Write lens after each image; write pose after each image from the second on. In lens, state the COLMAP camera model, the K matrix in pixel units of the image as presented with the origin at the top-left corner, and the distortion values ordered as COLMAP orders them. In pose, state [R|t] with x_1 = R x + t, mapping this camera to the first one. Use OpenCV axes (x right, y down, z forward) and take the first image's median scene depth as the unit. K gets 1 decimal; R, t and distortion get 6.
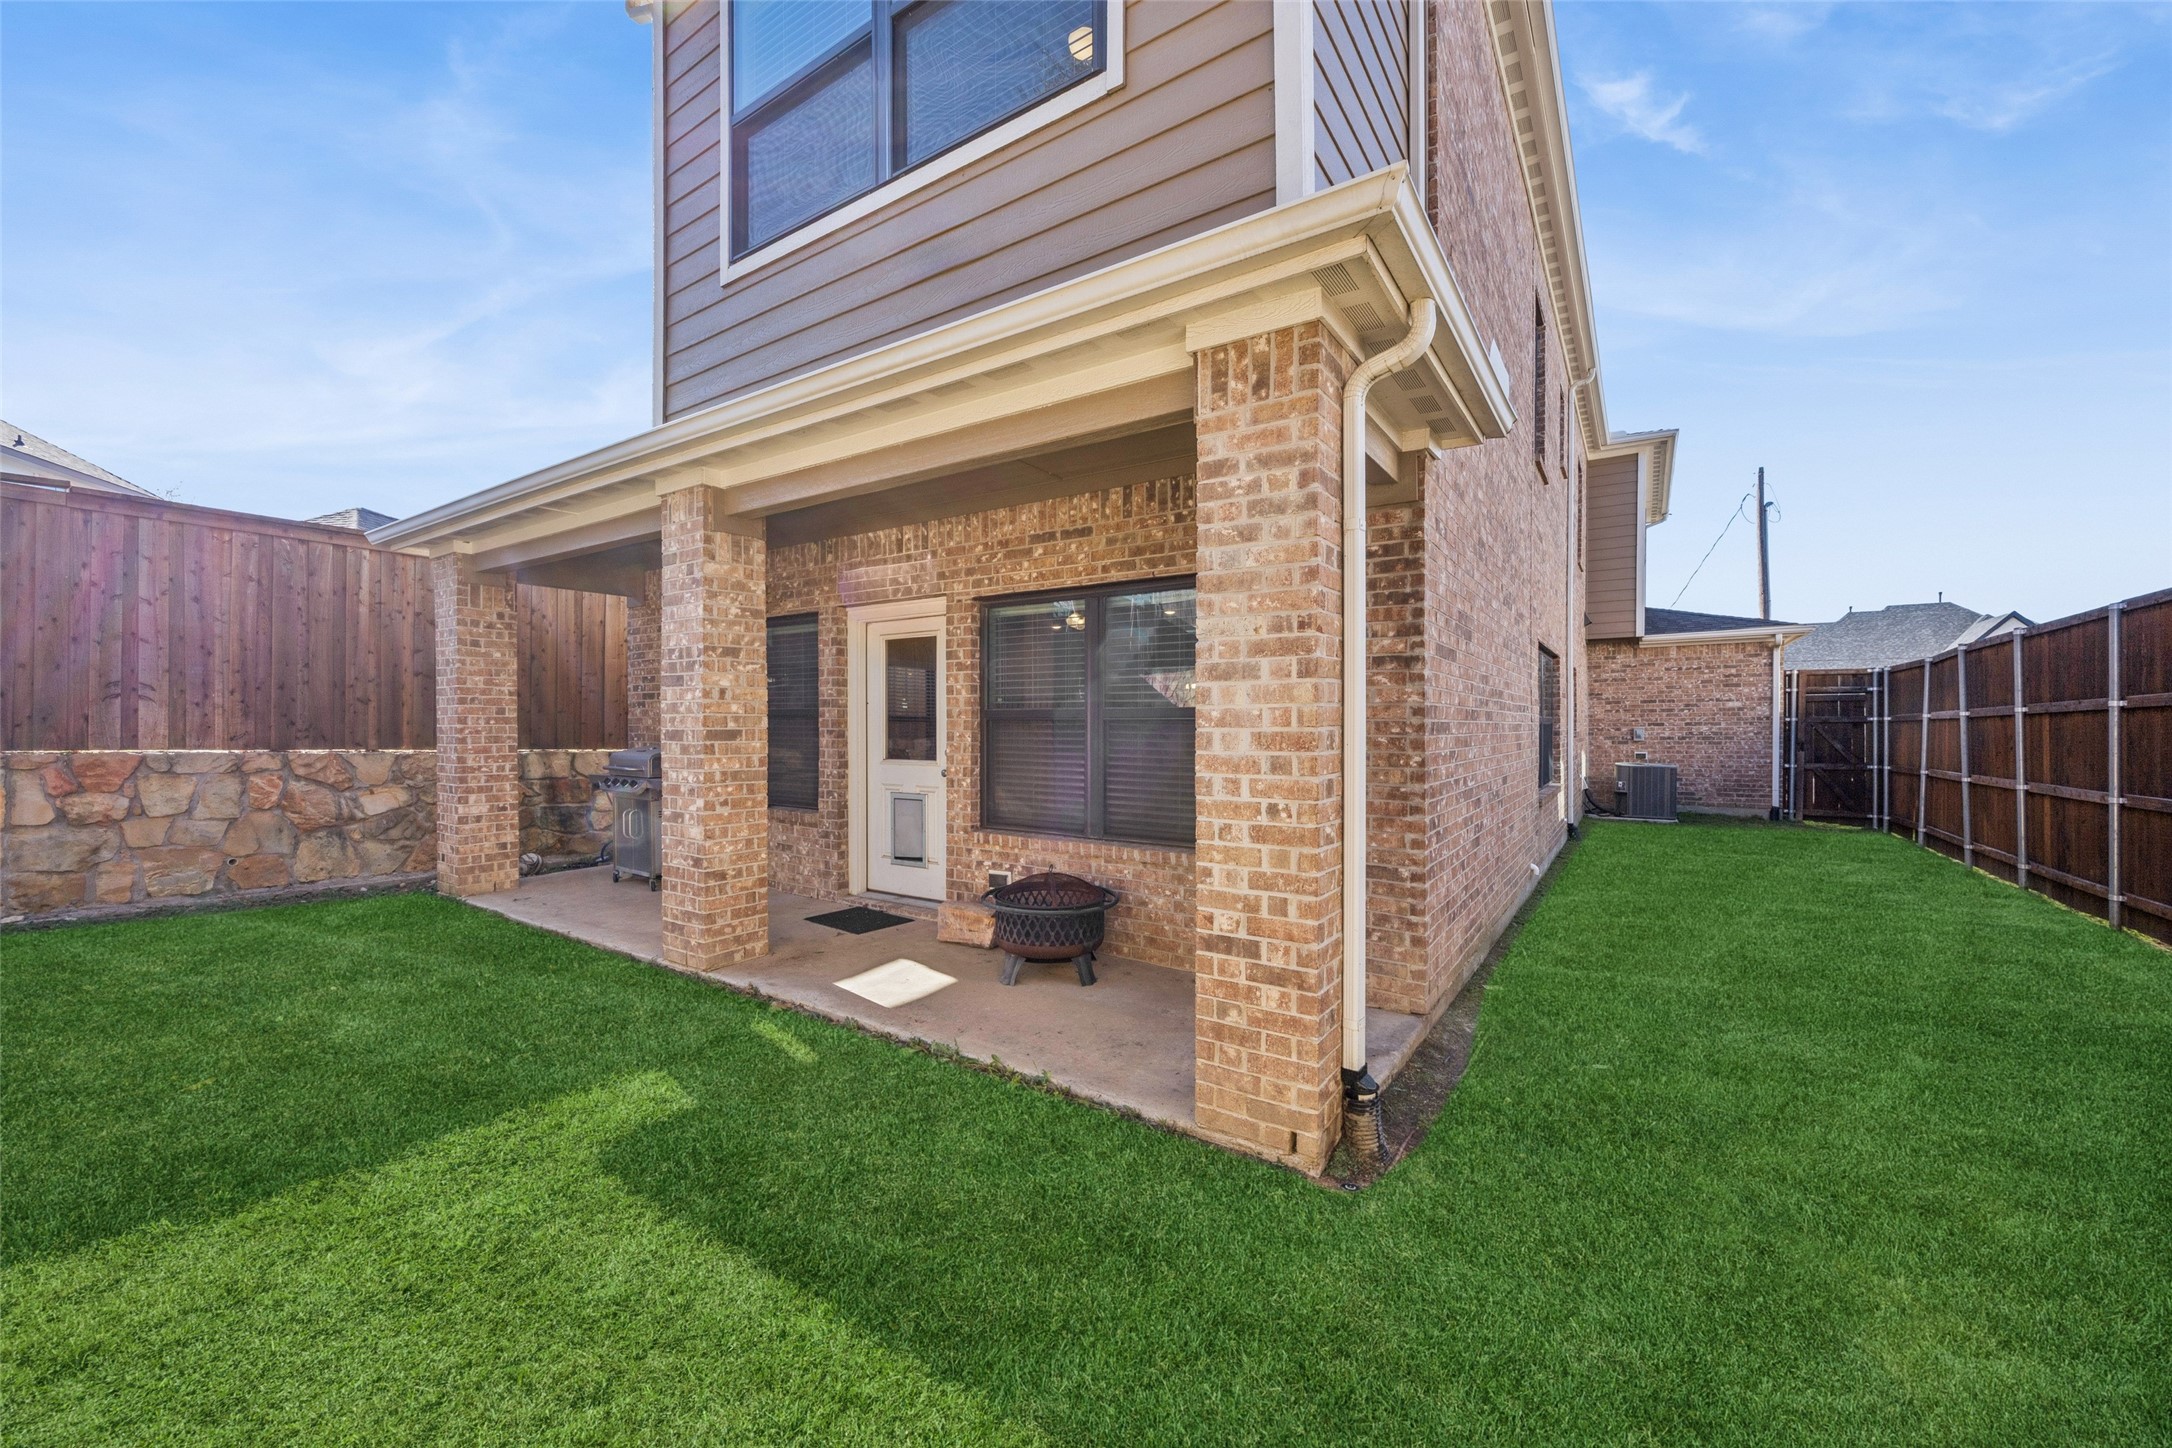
lens RADIAL K [[835.8, 0, 1086.0], [0, 835.8, 724.0], [0, 0, 1]] dist [0.001683, 0.000068]
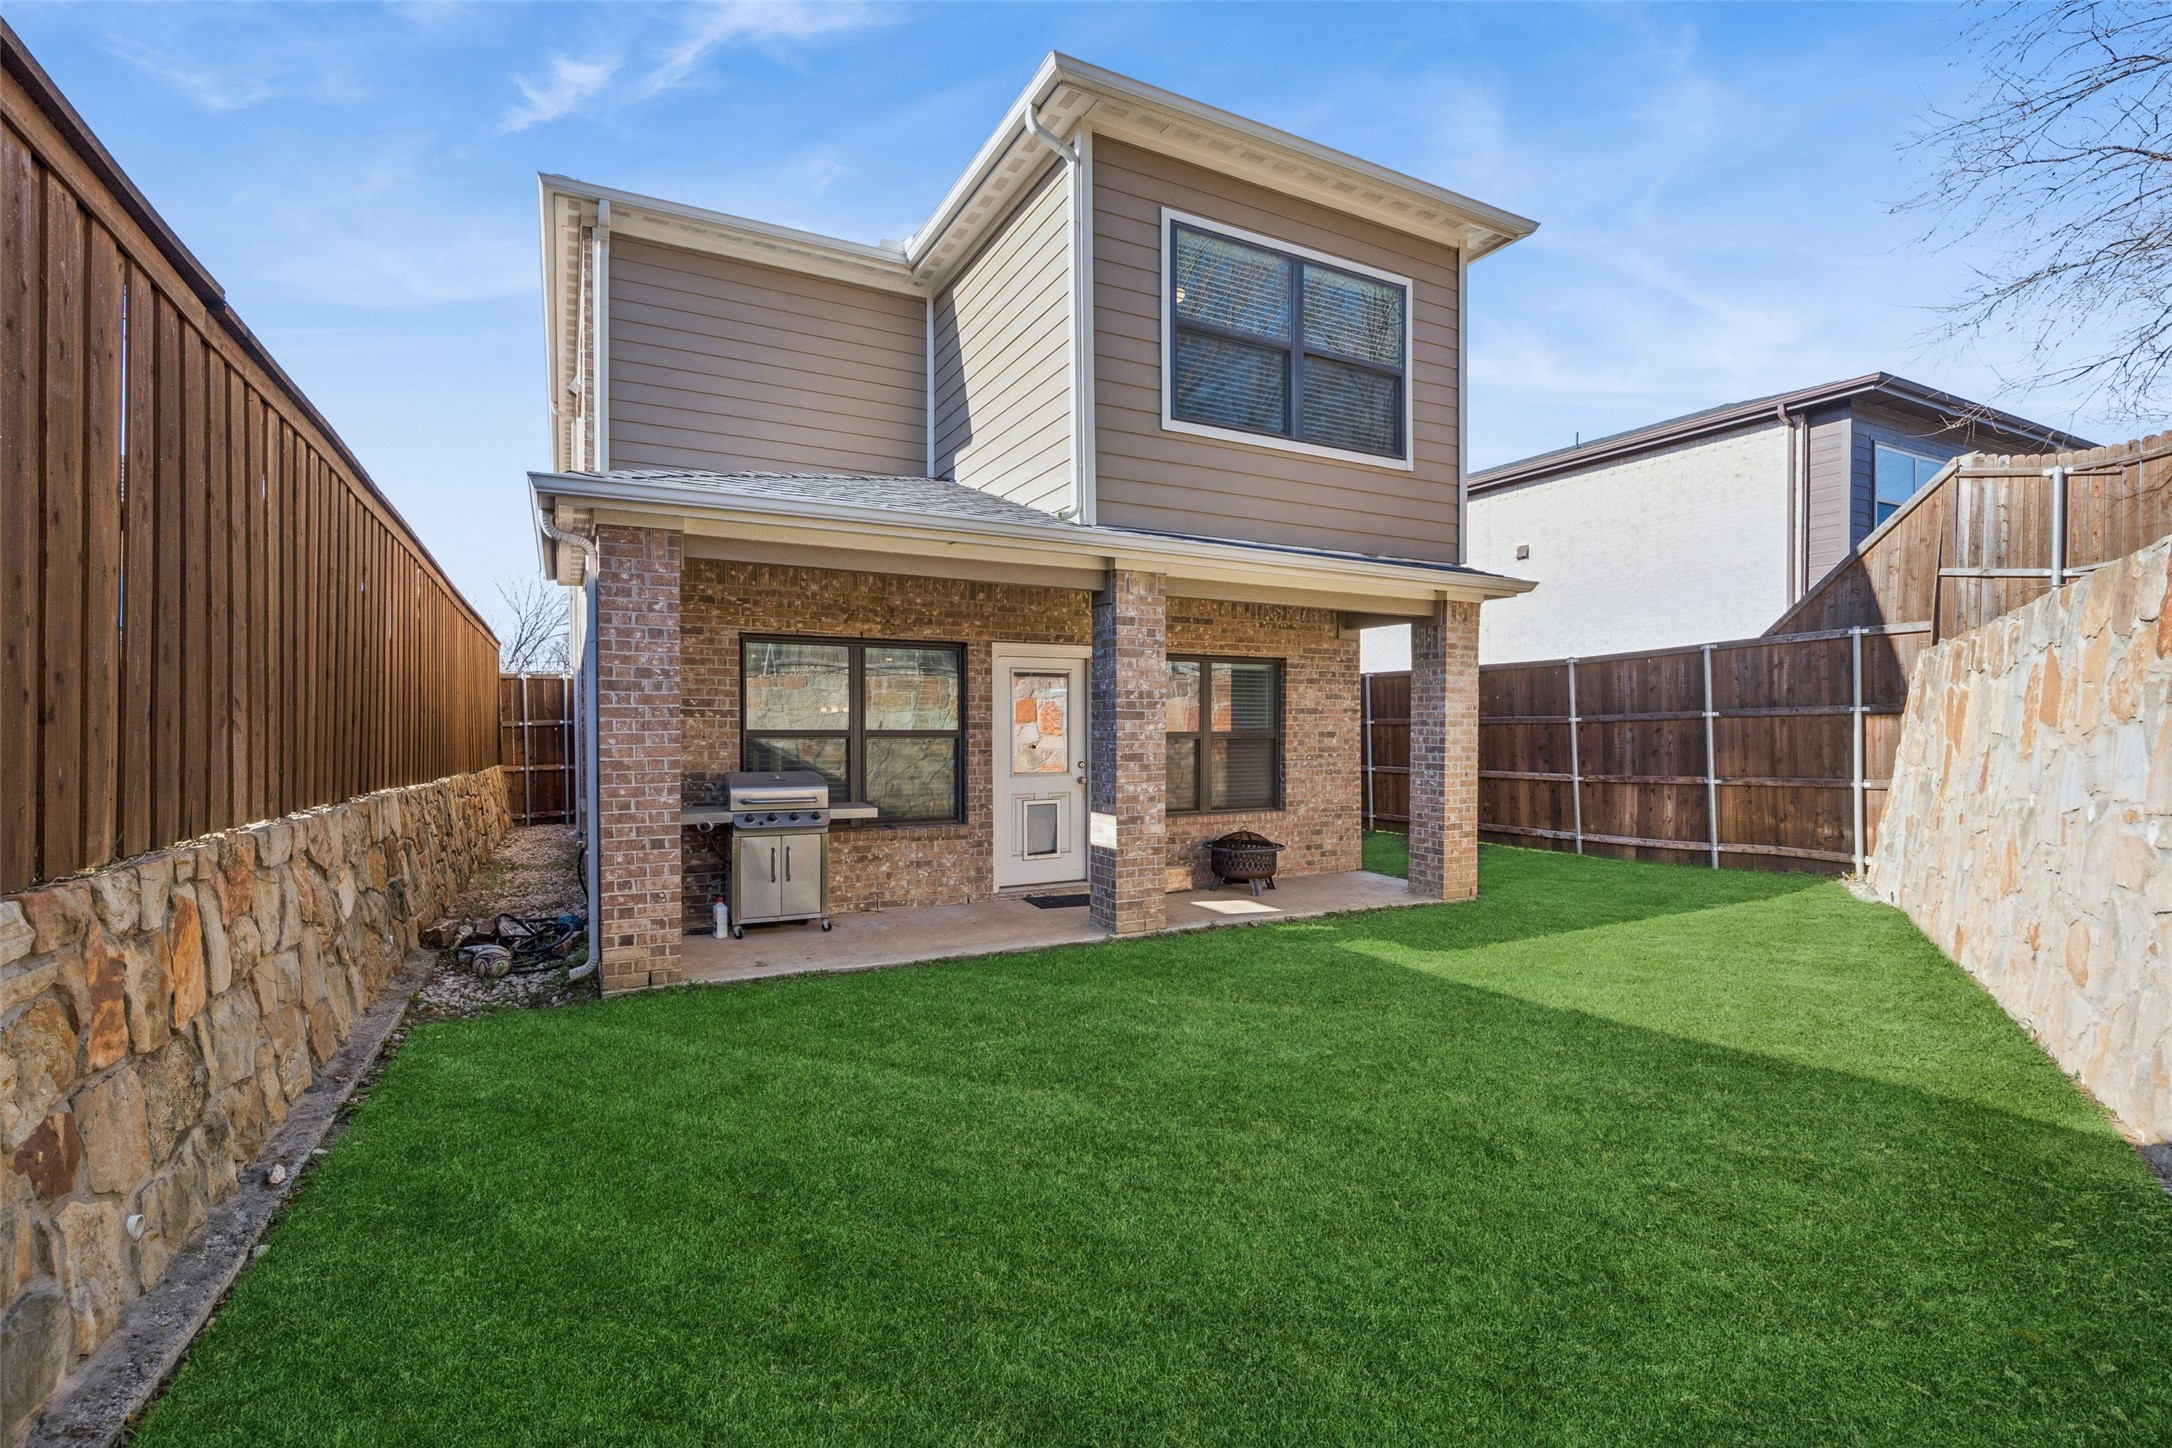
lens RADIAL K [[973.9, 0, 1086.0], [0, 973.9, 724.0], [0, 0, 1]] dist [-0.003734, -0.000079]
pose [[0.465295, -0.004558, 0.885144, -1.884252], [-0.000743, 0.999984, 0.005539, -0.047067], [-0.885155, -0.003235, 0.465284, 0.362518]]
